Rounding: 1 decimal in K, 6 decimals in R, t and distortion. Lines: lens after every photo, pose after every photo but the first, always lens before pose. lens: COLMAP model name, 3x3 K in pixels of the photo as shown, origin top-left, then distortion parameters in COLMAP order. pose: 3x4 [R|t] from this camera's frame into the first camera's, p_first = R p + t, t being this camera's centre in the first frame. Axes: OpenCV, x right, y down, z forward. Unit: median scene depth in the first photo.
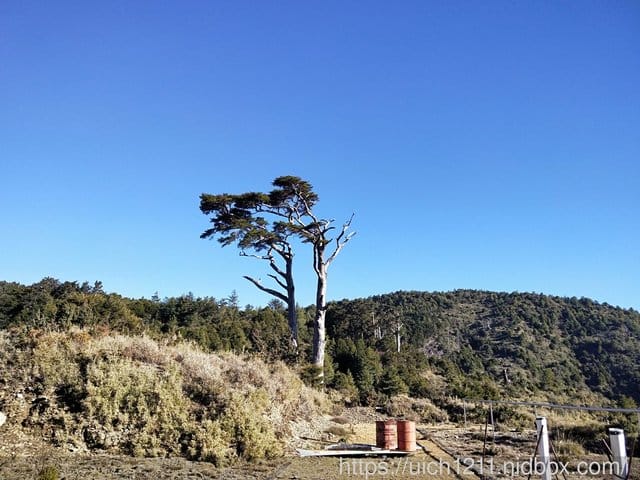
lens RADIAL K [[525.8, 0, 320.0], [0, 525.8, 240.0], [0, 0, 1]] dist [0.153758, -0.402220]
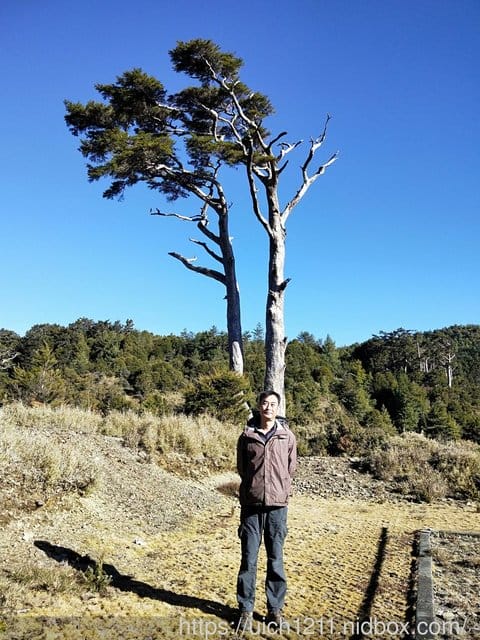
lens RADIAL K [[525.8, 0, 240.0], [0, 525.8, 320.0], [0, 0, 1]] dist [0.153758, -0.402220]
pose [[0.972093, -0.036692, -0.231709, 0.026921], [0.053417, 0.996368, 0.066321, 0.034123], [0.228434, -0.076847, 0.970522, 0.115812]]
